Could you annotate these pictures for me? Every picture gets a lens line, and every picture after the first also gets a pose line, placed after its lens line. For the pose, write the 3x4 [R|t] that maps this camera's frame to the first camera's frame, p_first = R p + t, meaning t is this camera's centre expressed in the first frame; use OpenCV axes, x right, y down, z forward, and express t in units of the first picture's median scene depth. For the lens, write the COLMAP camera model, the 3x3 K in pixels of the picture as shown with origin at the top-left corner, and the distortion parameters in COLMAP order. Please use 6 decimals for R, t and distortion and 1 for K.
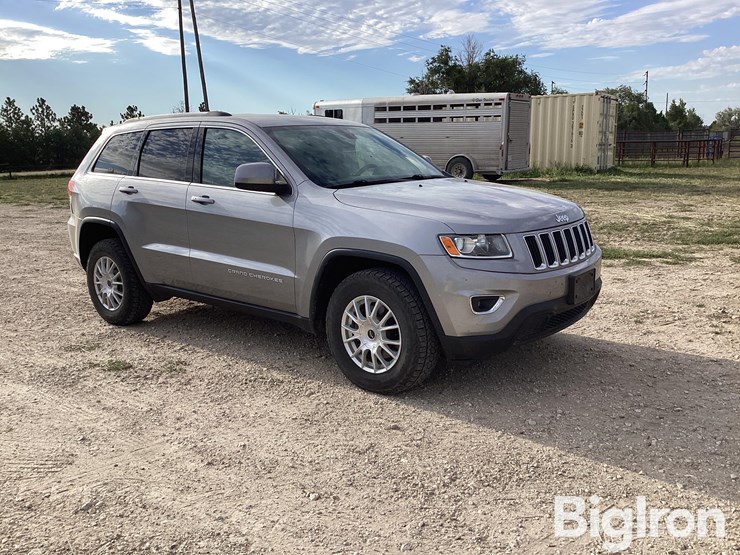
lens RADIAL K [[671.1, 0, 369.6], [0, 671.1, 287.9], [0, 0, 1]] dist [0.075493, -0.147554]
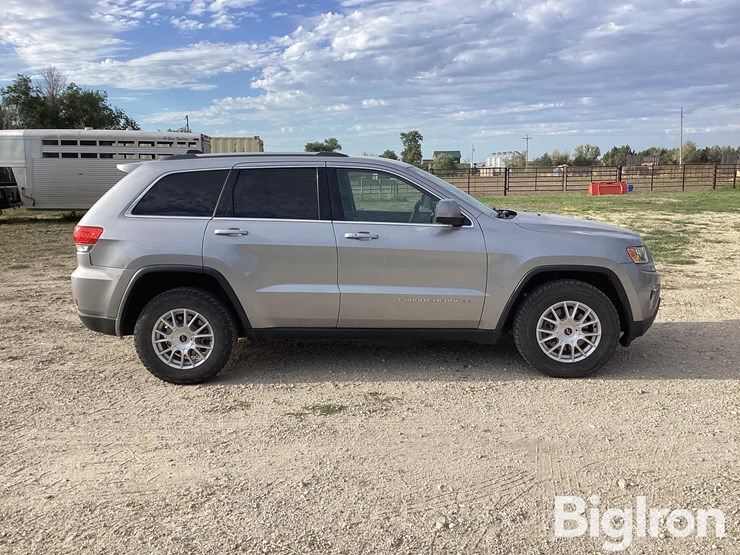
lens RADIAL K [[671.1, 0, 369.6], [0, 671.1, 287.9], [0, 0, 1]] dist [0.075493, -0.147554]
pose [[0.770365, -0.094866, 0.630506, -0.260117], [0.129495, 0.991539, -0.009033, -0.011960], [-0.624314, 0.088606, 0.776132, 0.059153]]
